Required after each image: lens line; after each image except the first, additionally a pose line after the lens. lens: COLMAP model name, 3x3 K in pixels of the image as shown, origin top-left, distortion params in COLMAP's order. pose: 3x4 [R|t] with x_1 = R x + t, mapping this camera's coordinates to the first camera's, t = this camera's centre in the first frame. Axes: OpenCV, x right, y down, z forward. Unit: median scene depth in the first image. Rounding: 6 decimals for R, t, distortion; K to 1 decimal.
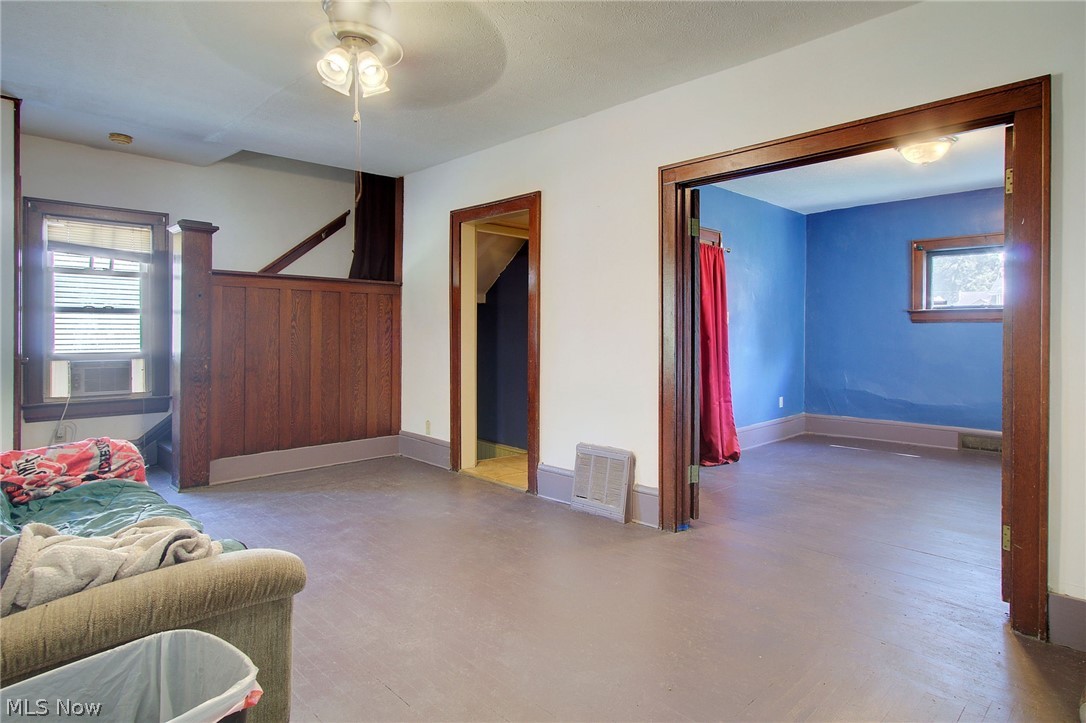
lens RADIAL K [[607.1, 0, 537.6], [0, 607.1, 344.2], [0, 0, 1]] dist [-0.031642, 0.057093]
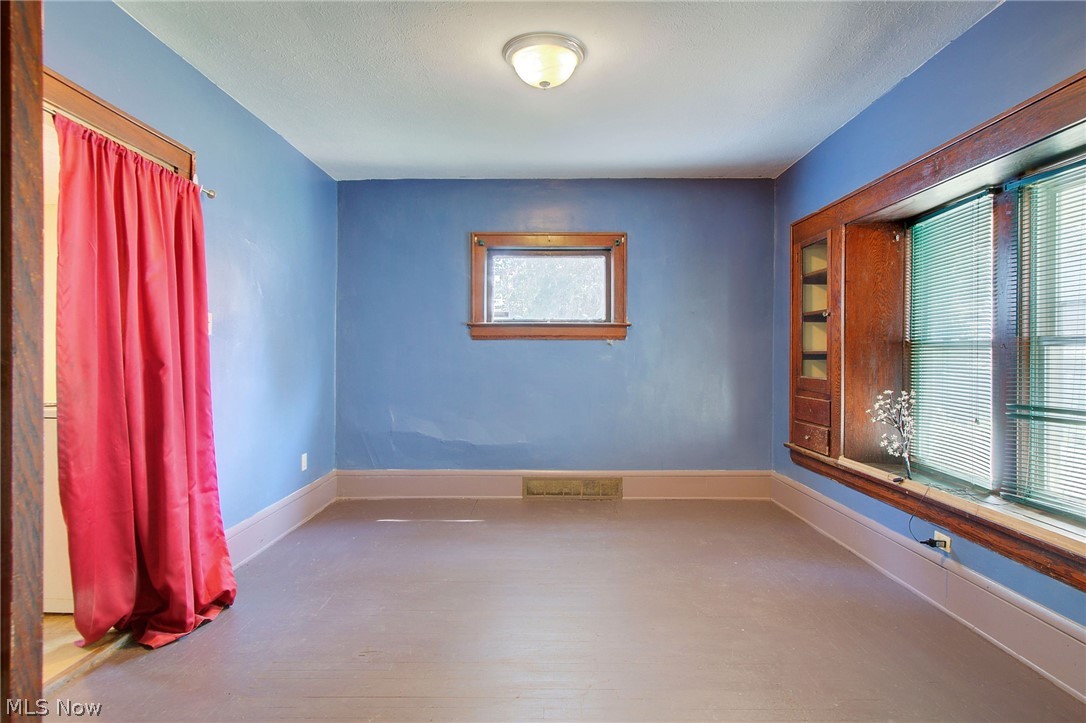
lens RADIAL K [[607.1, 0, 537.6], [0, 607.1, 344.2], [0, 0, 1]] dist [-0.031642, 0.057093]
pose [[0.707130, 0.008128, 0.707037, 0.144113], [0.015445, 0.999518, -0.026936, -0.008037], [-0.706915, 0.029967, 0.706664, 0.428354]]
